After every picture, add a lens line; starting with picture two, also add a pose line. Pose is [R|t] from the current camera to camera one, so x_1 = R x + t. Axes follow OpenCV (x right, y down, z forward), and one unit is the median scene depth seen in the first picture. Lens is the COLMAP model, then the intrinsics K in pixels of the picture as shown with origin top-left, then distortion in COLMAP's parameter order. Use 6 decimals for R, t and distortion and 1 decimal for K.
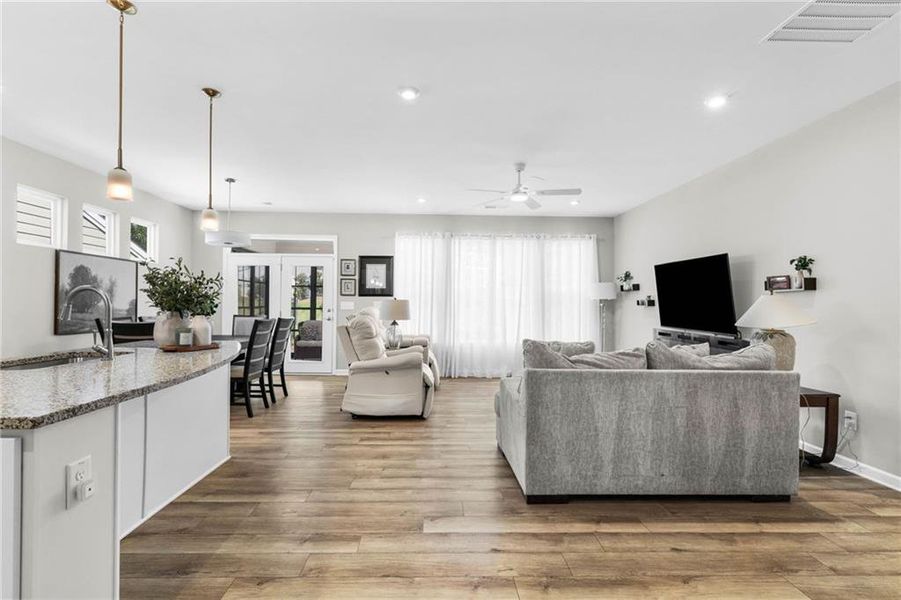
lens RADIAL K [[426.9, 0, 445.9], [0, 426.9, 301.0], [0, 0, 1]] dist [0.001800, 0.000312]
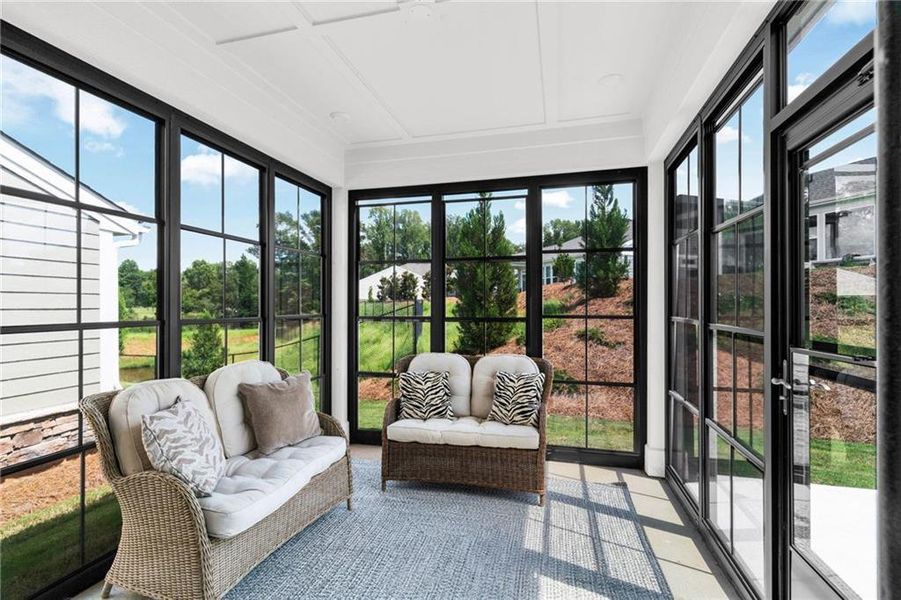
lens RADIAL K [[423.4, 0, 441.0], [0, 423.4, 303.0], [0, 0, 1]] dist [-0.000394, 0.000156]
pose [[0.952518, -0.009479, -0.304334, -0.383151], [0.010428, 0.999945, 0.001495, 0.004553], [0.304303, -0.004598, 0.952564, 1.271133]]
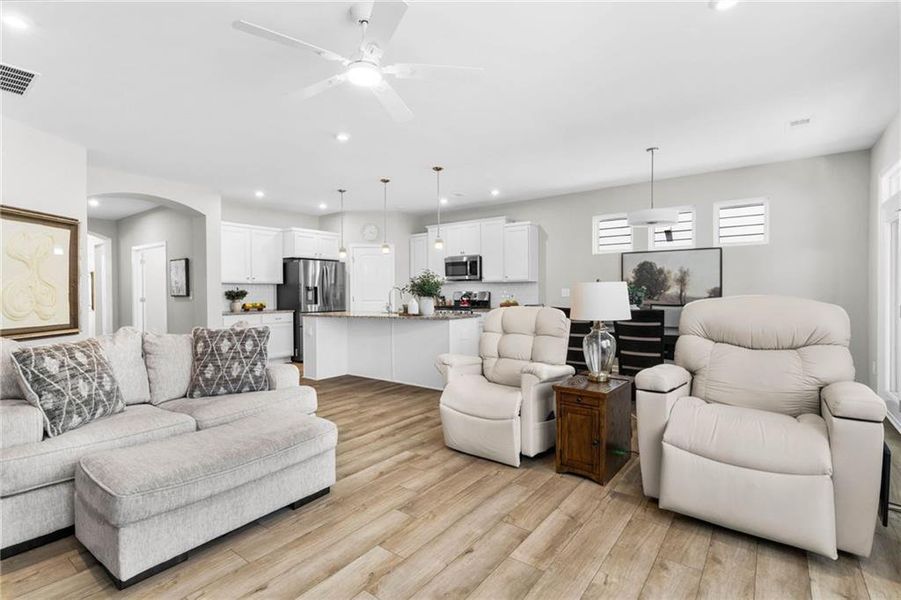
lens RADIAL K [[429.5, 0, 450.6], [0, 429.5, 296.0], [0, 0, 1]] dist [0.000197, 0.000095]
pose [[-0.622846, 0.003760, -0.782335, 0.426663], [0.007593, 0.999970, -0.001239, 0.013006], [0.782307, -0.006712, -0.622856, 1.182649]]
